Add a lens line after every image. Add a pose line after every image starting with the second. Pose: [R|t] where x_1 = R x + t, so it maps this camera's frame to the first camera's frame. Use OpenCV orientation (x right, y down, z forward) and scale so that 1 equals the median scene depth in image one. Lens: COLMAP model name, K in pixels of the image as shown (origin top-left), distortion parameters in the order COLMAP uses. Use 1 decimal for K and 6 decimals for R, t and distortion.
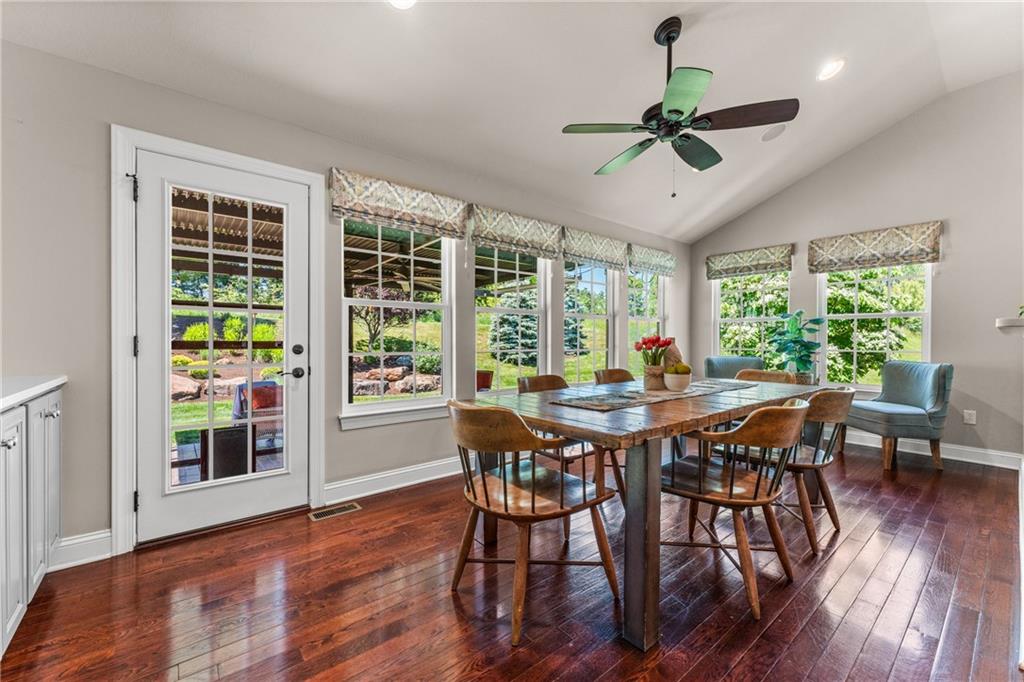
lens RADIAL K [[408.2, 0, 506.7], [0, 408.2, 343.8], [0, 0, 1]] dist [-0.000500, 0.000505]
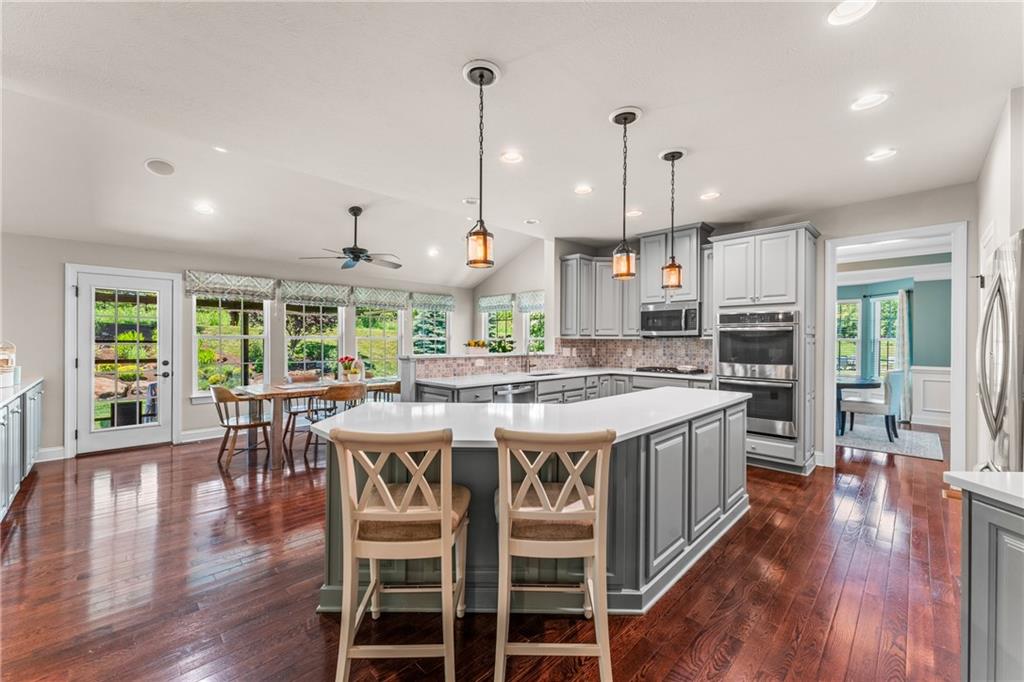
lens RADIAL K [[408.2, 0, 515.9], [0, 408.2, 342.4], [0, 0, 1]] dist [-0.000500, 0.000505]
pose [[0.994736, -0.000392, 0.102474, 0.863315], [0.000901, 0.999987, -0.004919, -0.065234], [-0.102470, 0.004985, 0.994724, -1.013334]]
